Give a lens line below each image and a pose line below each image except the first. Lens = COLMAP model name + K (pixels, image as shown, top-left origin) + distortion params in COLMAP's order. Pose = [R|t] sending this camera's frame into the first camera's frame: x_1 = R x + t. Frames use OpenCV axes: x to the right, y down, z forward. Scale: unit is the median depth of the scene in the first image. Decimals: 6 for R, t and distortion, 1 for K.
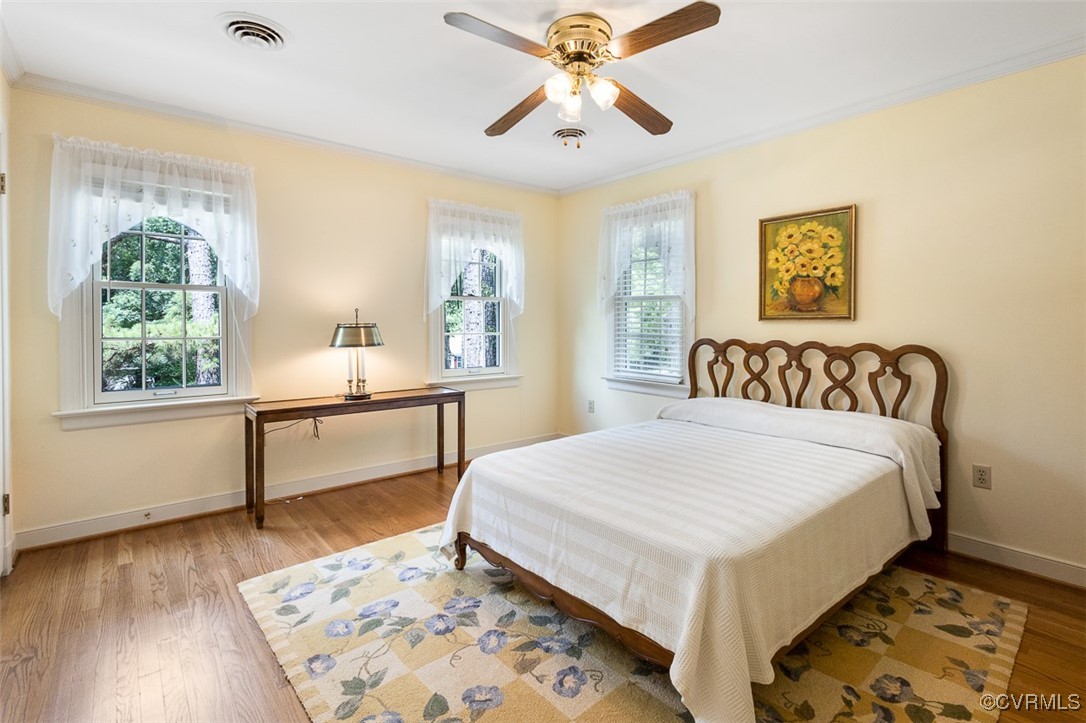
lens RADIAL K [[516.3, 0, 541.2], [0, 516.3, 325.4], [0, 0, 1]] dist [0.016457, -0.001595]
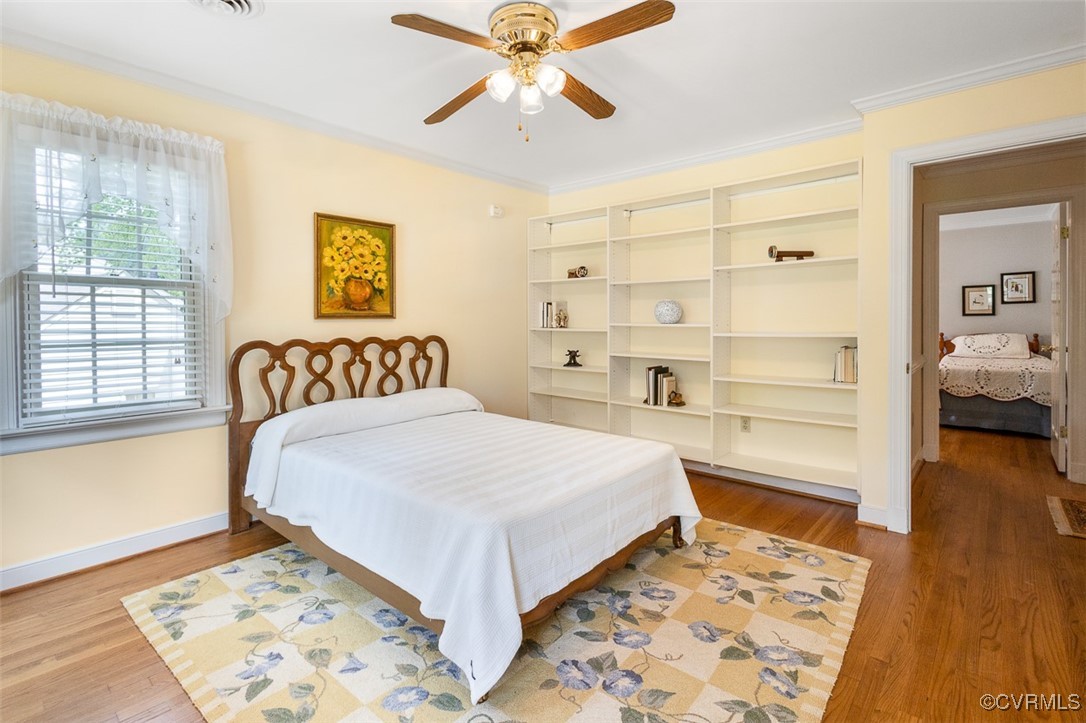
lens RADIAL K [[516.3, 0, 541.6], [0, 516.3, 320.6], [0, 0, 1]] dist [0.016457, -0.001595]
pose [[-0.160450, -0.004642, 0.987033, -0.646472], [0.010469, 0.999925, 0.006404, -0.007726], [-0.986988, 0.011361, -0.160390, 0.815879]]
